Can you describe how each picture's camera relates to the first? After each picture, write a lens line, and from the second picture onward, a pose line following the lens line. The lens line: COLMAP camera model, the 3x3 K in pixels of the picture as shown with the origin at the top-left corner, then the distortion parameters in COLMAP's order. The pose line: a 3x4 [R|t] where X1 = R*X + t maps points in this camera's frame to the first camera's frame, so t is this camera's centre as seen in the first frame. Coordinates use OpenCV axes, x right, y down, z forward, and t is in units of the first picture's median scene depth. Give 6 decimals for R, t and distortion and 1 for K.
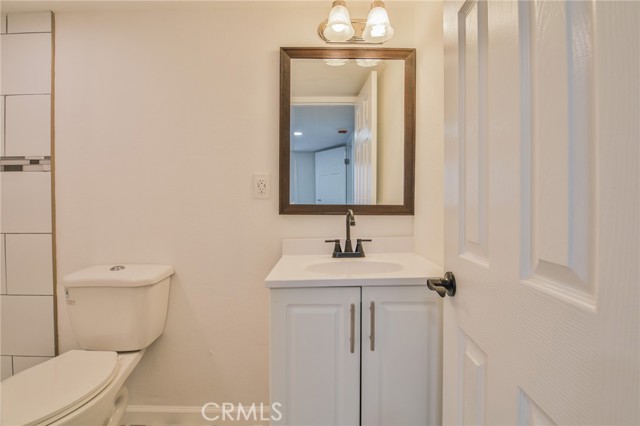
lens RADIAL K [[291.8, 0, 320.0], [0, 291.8, 208.7], [0, 0, 1]] dist [-0.002267, -0.011767]
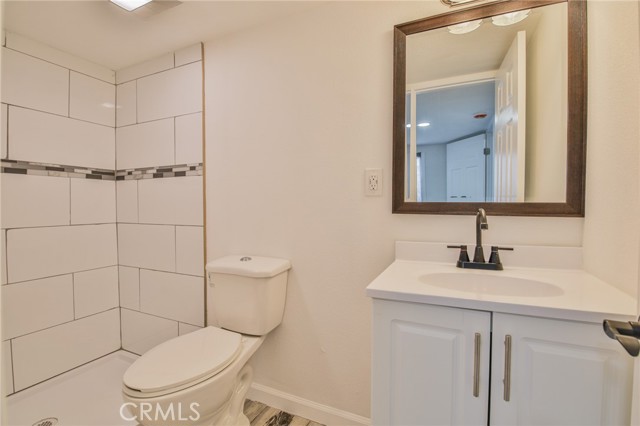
lens RADIAL K [[291.8, 0, 320.0], [0, 291.8, 208.7], [0, 0, 1]] dist [-0.002267, -0.011767]
pose [[0.906196, 0.008160, -0.422780, 0.037658], [-0.004812, 0.999948, 0.008986, -0.001757], [0.422831, -0.006109, 0.906188, 0.093406]]
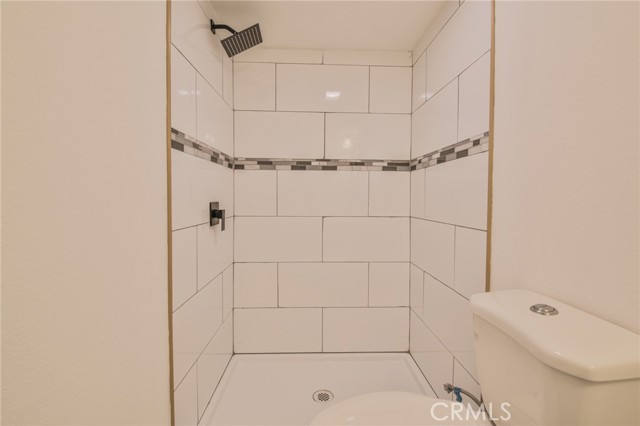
lens RADIAL K [[291.8, 0, 320.0], [0, 291.8, 208.7], [0, 0, 1]] dist [-0.002267, -0.011767]
pose [[0.032831, 0.042133, -0.998572, -0.165663], [-0.011767, 0.999058, 0.041766, -0.002166], [0.999392, 0.010379, 0.033296, 0.530097]]
